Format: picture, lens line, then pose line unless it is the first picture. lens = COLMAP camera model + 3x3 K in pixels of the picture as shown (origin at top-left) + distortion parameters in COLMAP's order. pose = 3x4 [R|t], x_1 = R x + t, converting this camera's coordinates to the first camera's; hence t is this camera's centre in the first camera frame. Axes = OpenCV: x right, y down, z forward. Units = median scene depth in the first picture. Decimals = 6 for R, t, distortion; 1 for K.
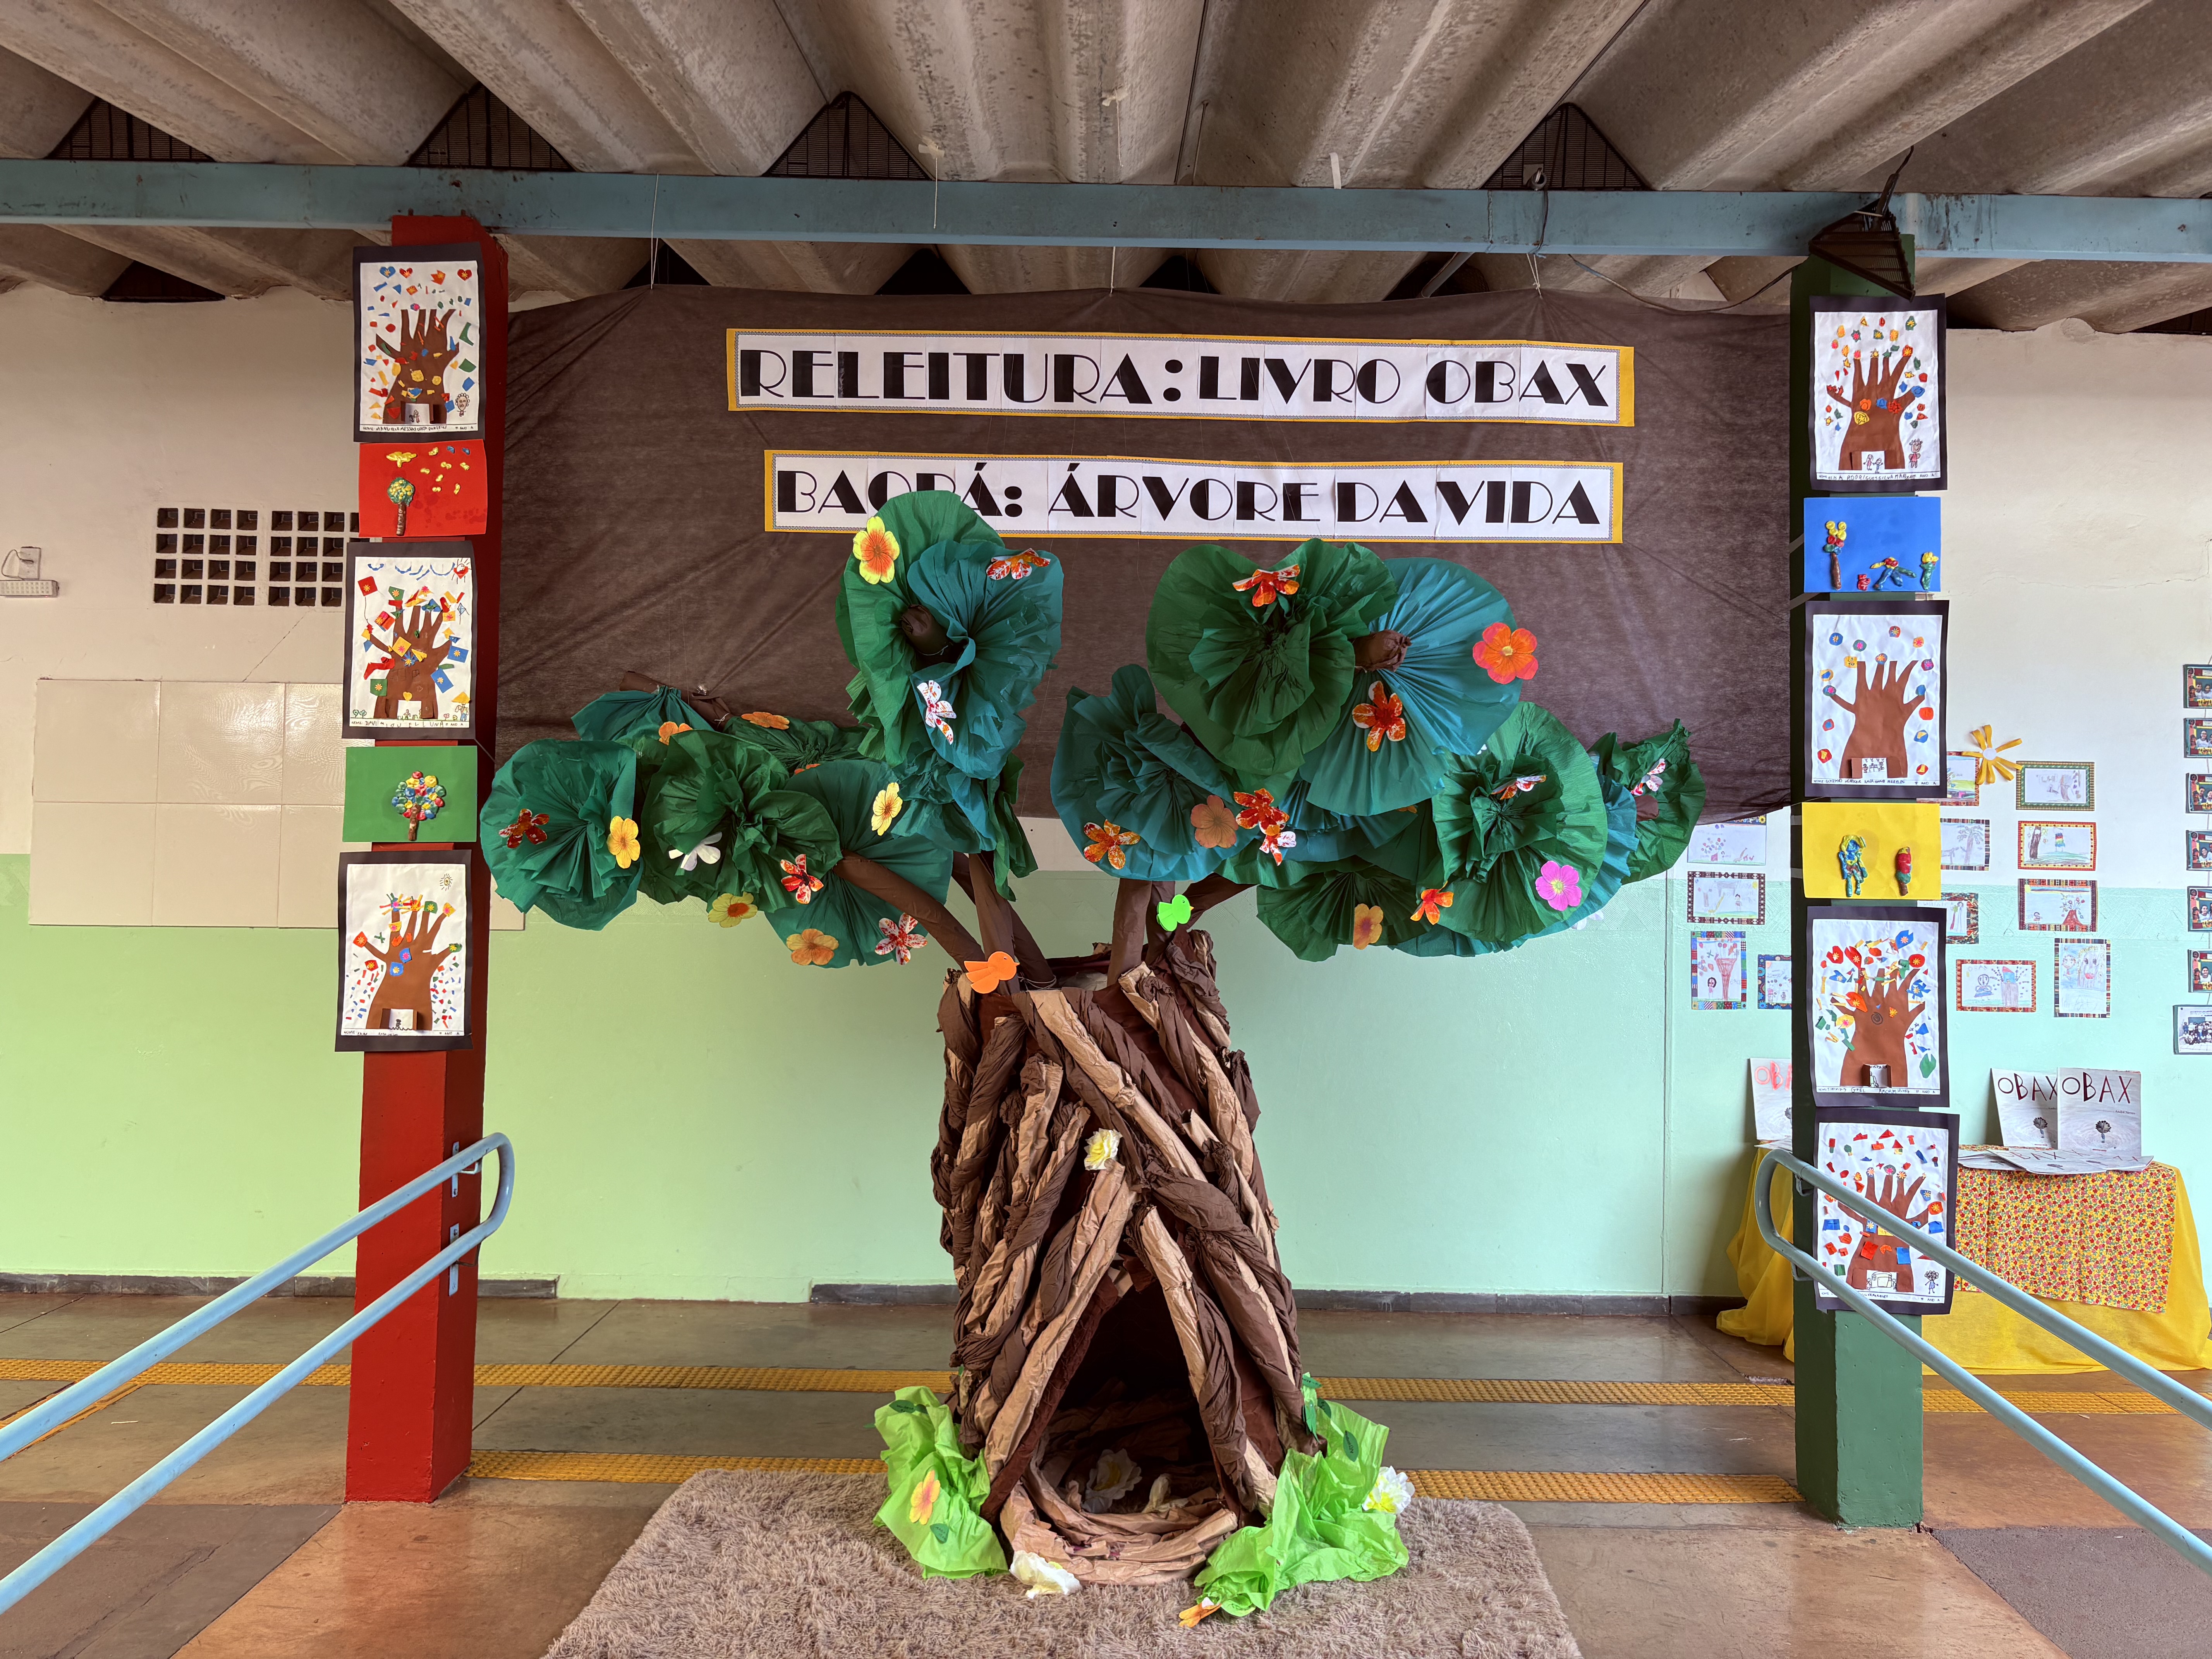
lens RADIAL K [[1646.9, 0, 1100.7], [0, 1646.9, 826.2], [0, 0, 1]] dist [-0.000726, 0.008201]
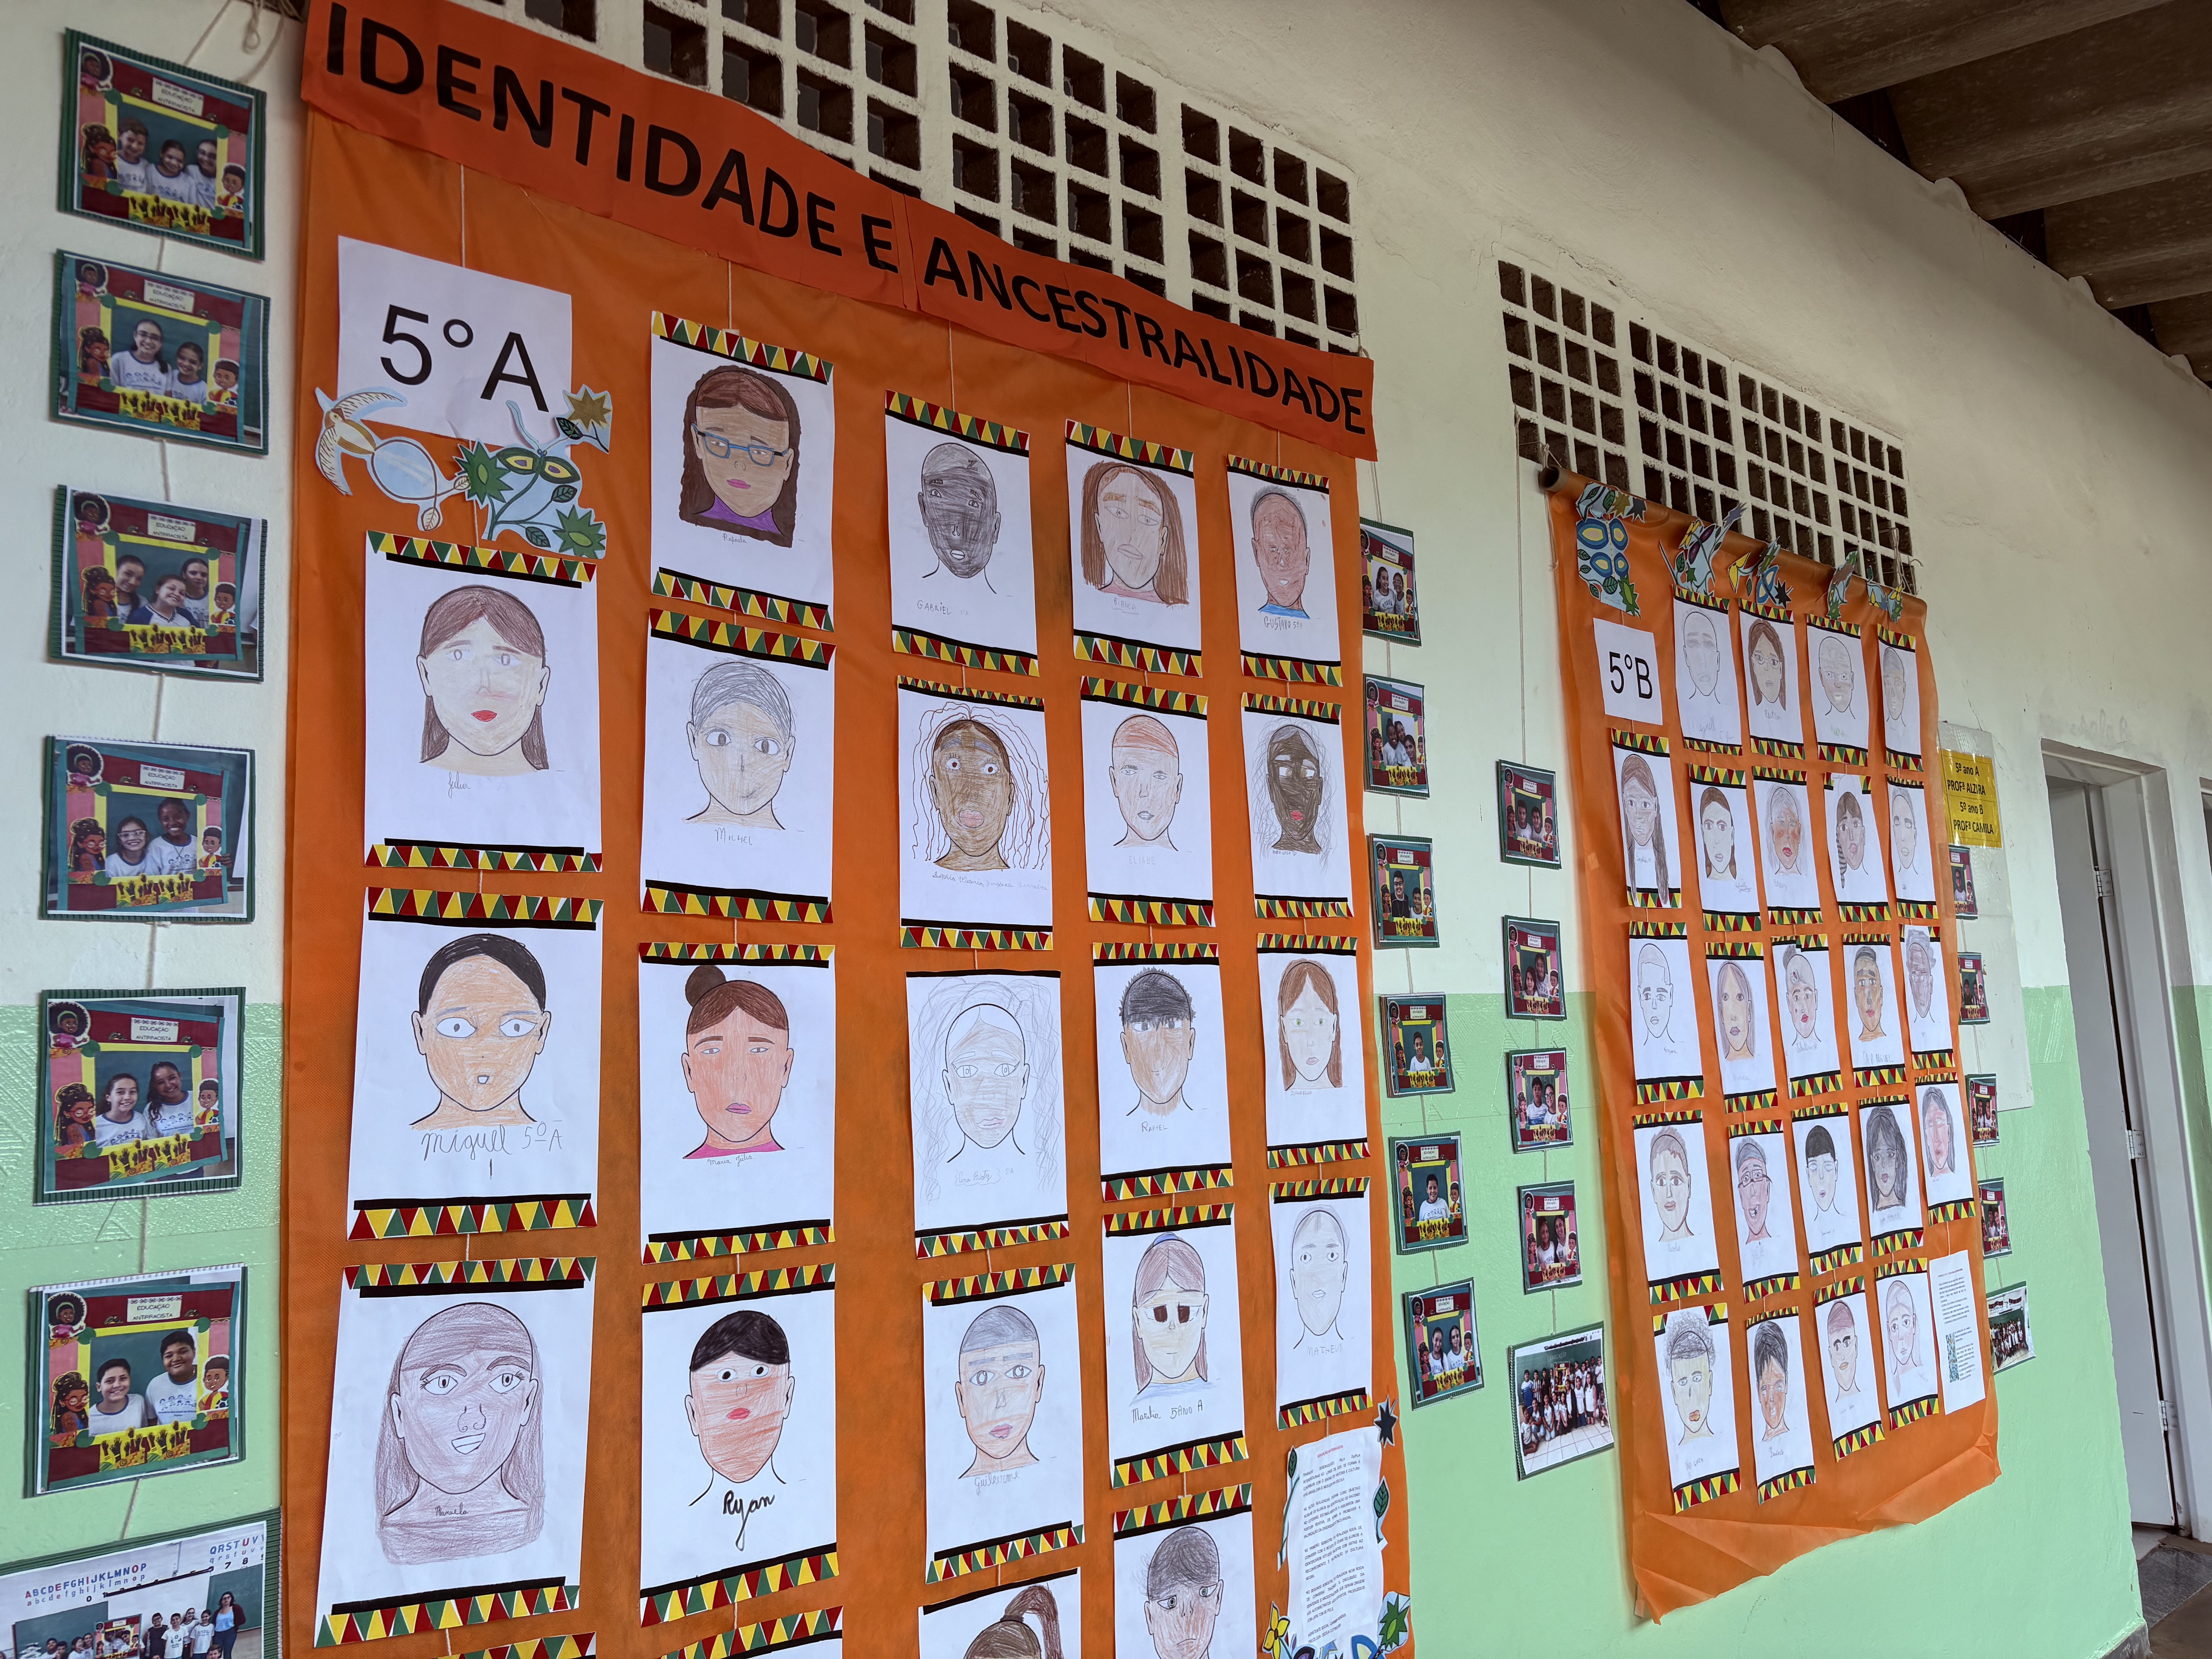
lens RADIAL K [[1646.9, 0, 1097.8], [0, 1646.9, 843.8], [0, 0, 1]] dist [-0.000726, 0.008201]
pose [[0.738902, 0.039762, 0.672639, 0.859549], [0.029791, 0.995353, -0.091565, 0.057357], [-0.673154, 0.087696, 0.734284, 1.041762]]
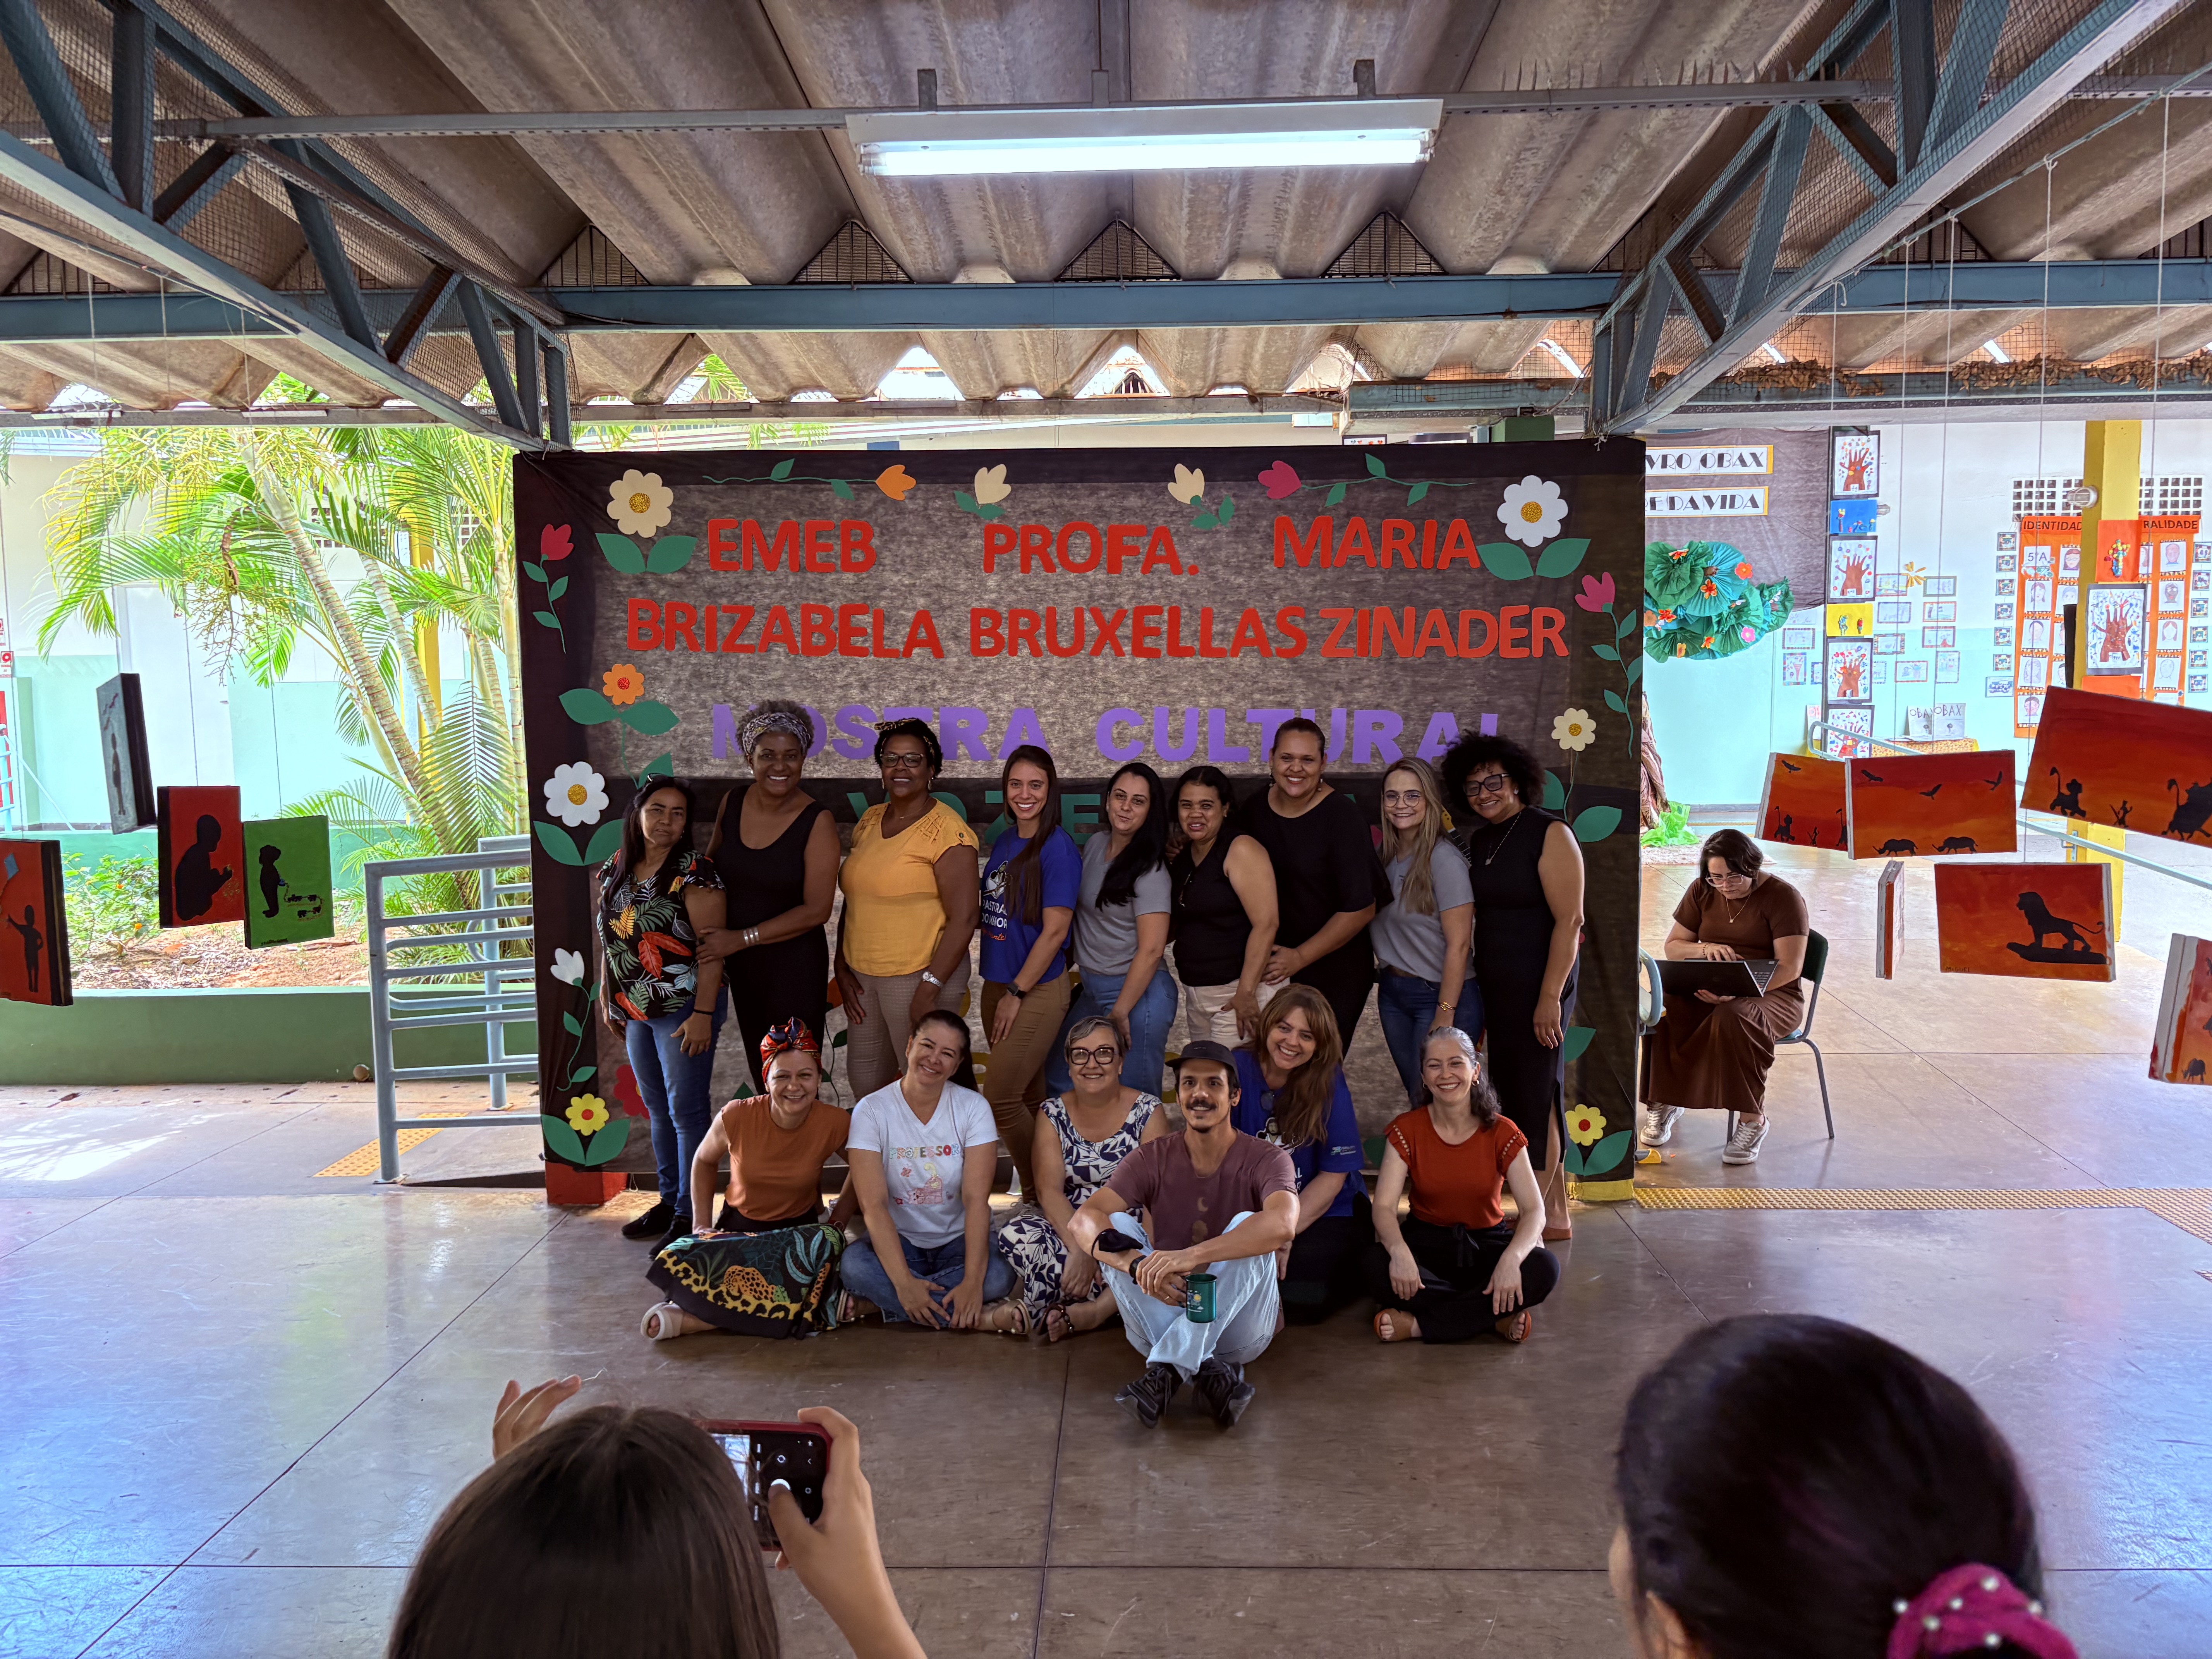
lens RADIAL K [[1646.9, 0, 1112.9], [0, 1646.9, 833.5], [0, 0, 1]] dist [-0.000726, 0.008201]
pose [[0.999236, -0.029742, -0.025337, -0.780746], [0.033027, 0.989457, 0.141014, -0.064397], [0.020876, -0.141743, 0.989683, -1.980300]]
